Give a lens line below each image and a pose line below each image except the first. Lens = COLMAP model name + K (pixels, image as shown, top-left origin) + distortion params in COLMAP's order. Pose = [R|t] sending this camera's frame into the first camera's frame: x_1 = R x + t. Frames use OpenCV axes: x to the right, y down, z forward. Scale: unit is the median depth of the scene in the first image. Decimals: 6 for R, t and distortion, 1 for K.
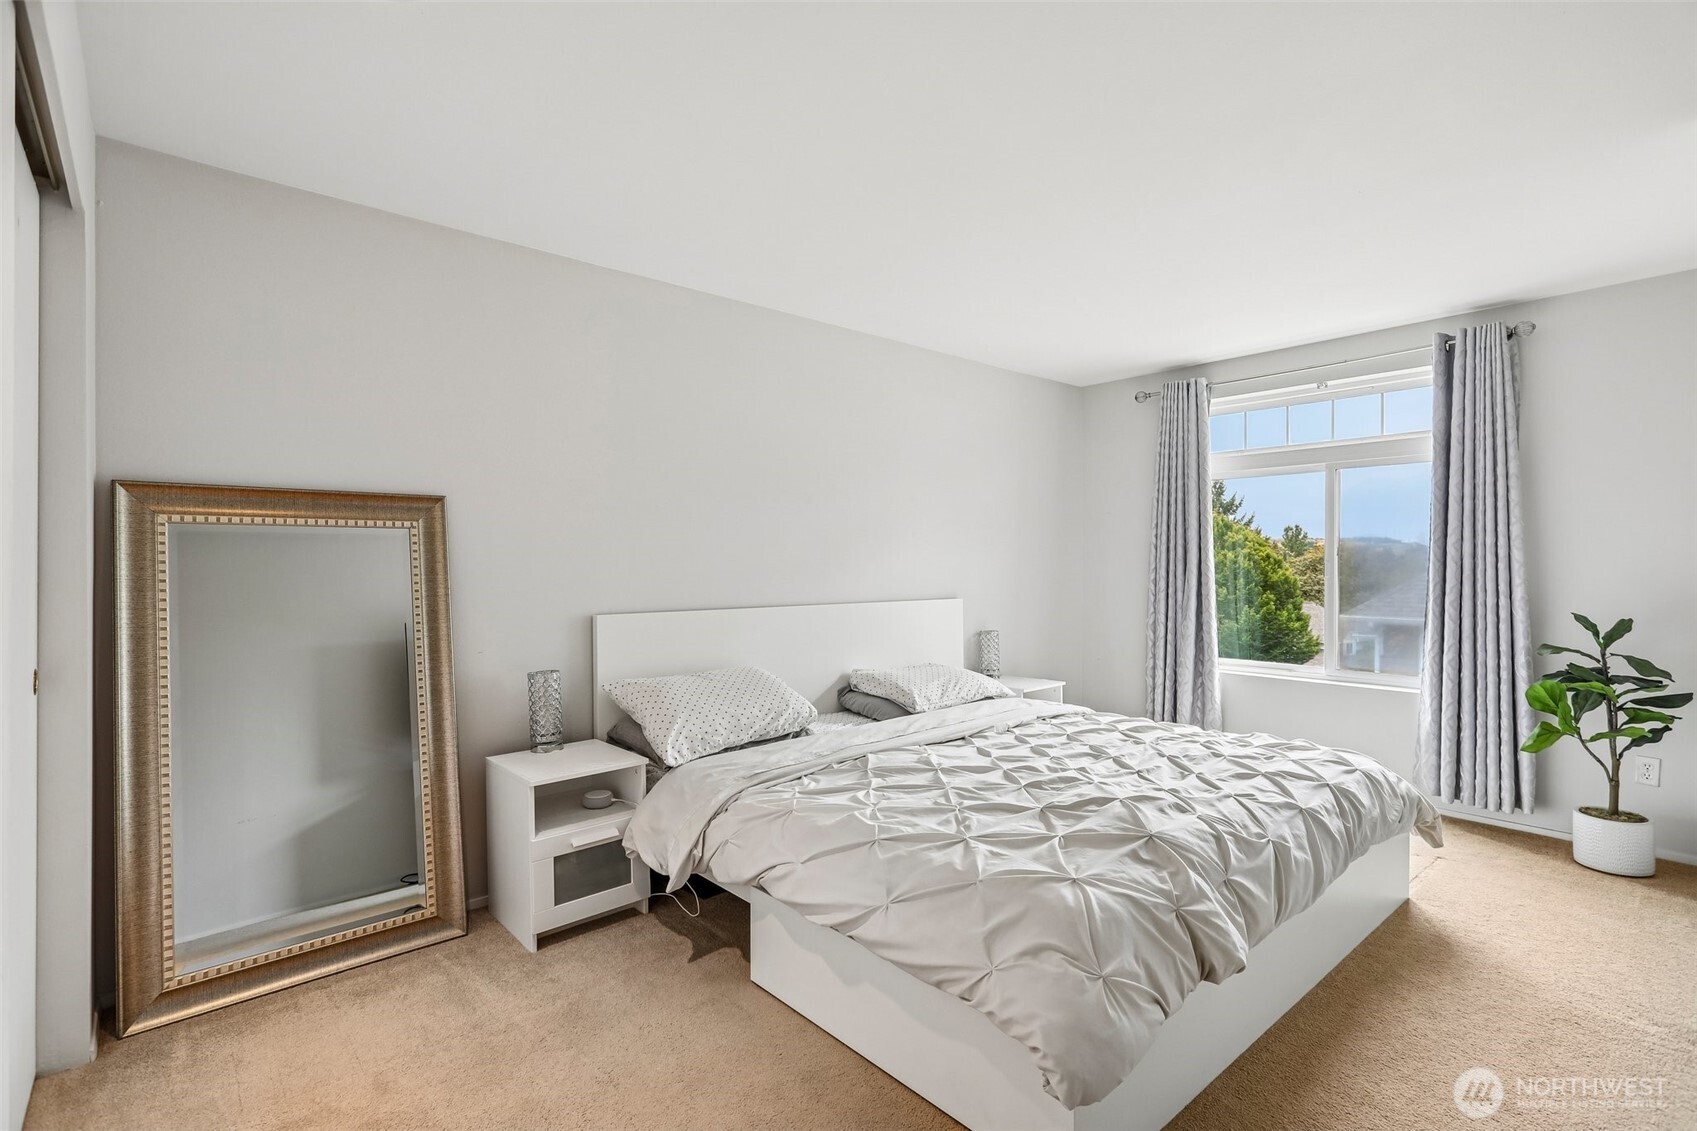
lens RADIAL K [[798.6, 0, 848.5], [0, 798.6, 565.5], [0, 0, 1]] dist [0.004277, 0.000676]
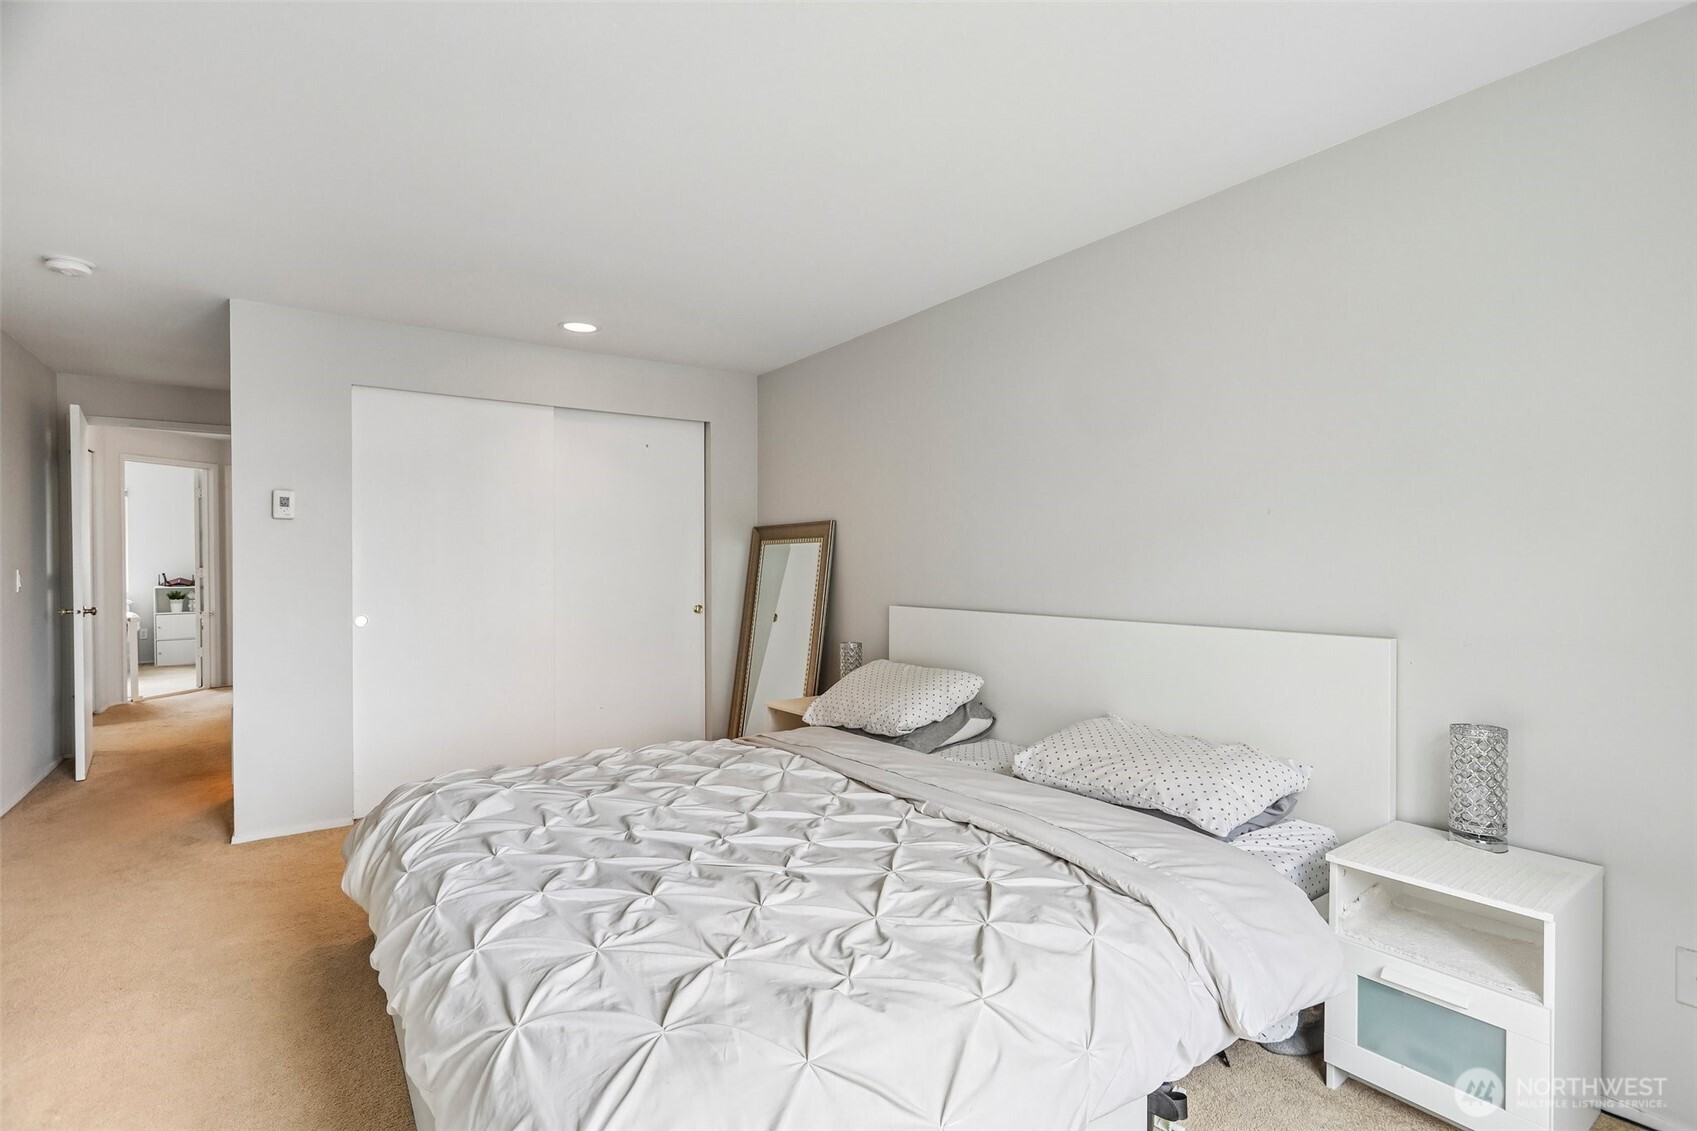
lens RADIAL K [[798.6, 0, 848.5], [0, 798.6, 565.5], [0, 0, 1]] dist [0.004277, 0.000676]
pose [[-0.099968, -0.000491, -0.994991, 0.885891], [-0.003683, 0.999993, -0.000124, 0.000060], [0.994984, 0.003652, -0.099969, 1.024428]]
